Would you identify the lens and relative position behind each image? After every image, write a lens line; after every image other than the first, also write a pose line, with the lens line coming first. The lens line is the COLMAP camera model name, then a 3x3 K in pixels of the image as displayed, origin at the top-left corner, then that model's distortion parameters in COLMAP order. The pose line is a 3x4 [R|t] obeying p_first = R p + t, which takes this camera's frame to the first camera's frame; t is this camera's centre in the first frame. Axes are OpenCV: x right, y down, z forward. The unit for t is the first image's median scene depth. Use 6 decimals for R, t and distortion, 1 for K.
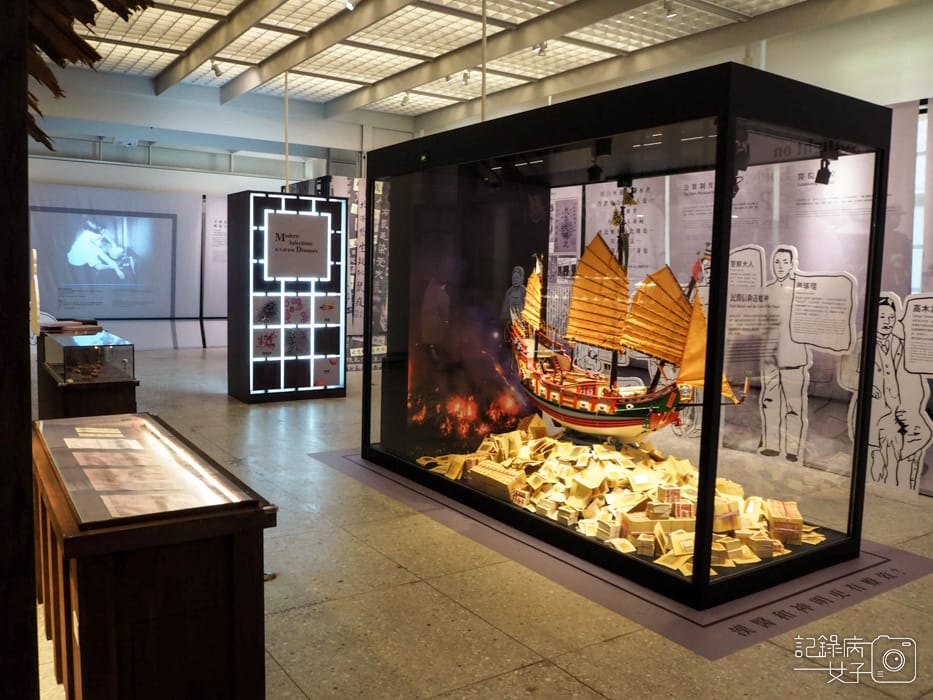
lens RADIAL K [[789.2, 0, 466.5], [0, 789.2, 350.0], [0, 0, 1]] dist [-0.048016, 0.000444]
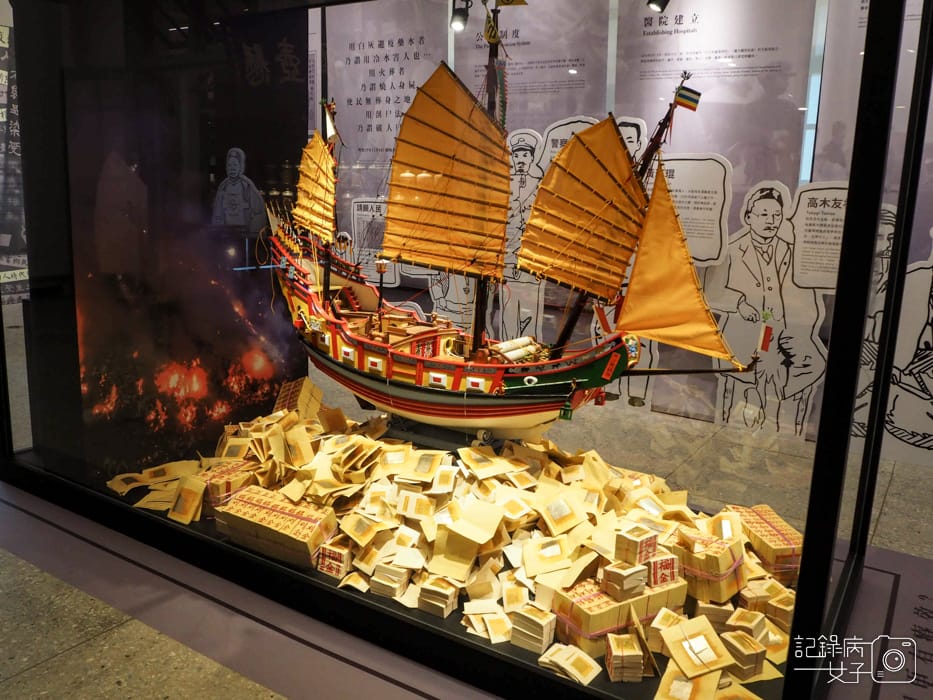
lens RADIAL K [[789.2, 0, 466.5], [0, 789.2, 350.0], [0, 0, 1]] dist [-0.048016, 0.000444]
pose [[0.920819, -0.075469, 0.382619, -0.038363], [0.030122, 0.991930, 0.123158, -0.016460], [-0.388826, -0.101881, 0.915661, 0.464145]]
